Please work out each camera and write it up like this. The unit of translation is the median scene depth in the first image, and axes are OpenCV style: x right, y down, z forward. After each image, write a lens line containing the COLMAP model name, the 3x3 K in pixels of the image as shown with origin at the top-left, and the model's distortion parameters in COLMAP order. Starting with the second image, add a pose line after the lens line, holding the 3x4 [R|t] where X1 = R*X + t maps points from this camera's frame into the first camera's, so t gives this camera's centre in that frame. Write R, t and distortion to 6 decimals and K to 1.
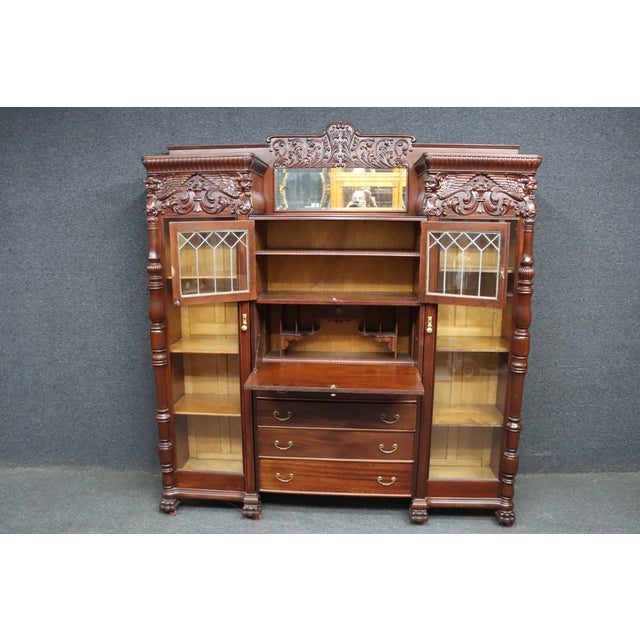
lens RADIAL K [[522.0, 0, 315.5], [0, 522.0, 325.0], [0, 0, 1]] dist [-0.181396, 0.141515]
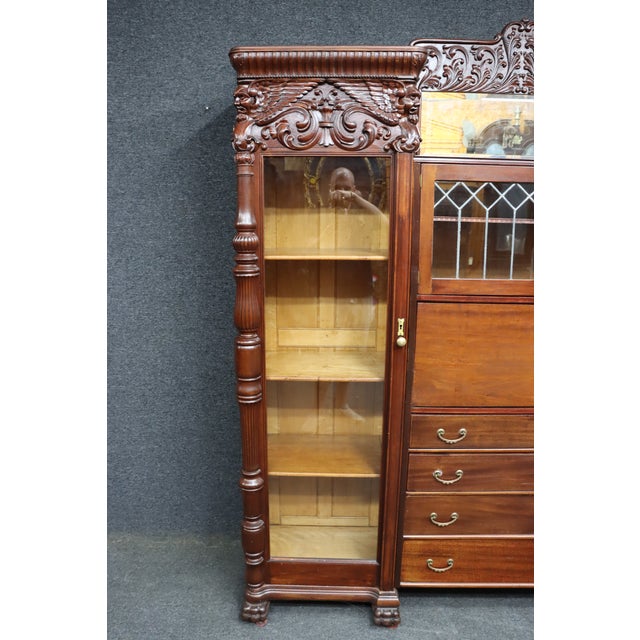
lens RADIAL K [[522.3, 0, 318.2], [0, 522.3, 321.6], [0, 0, 1]] dist [-0.176347, 0.135027]
pose [[0.998813, -0.004027, 0.048548, -0.241874], [0.003018, 0.999778, 0.020840, -0.028214], [-0.048621, -0.020669, 0.998603, 0.368208]]
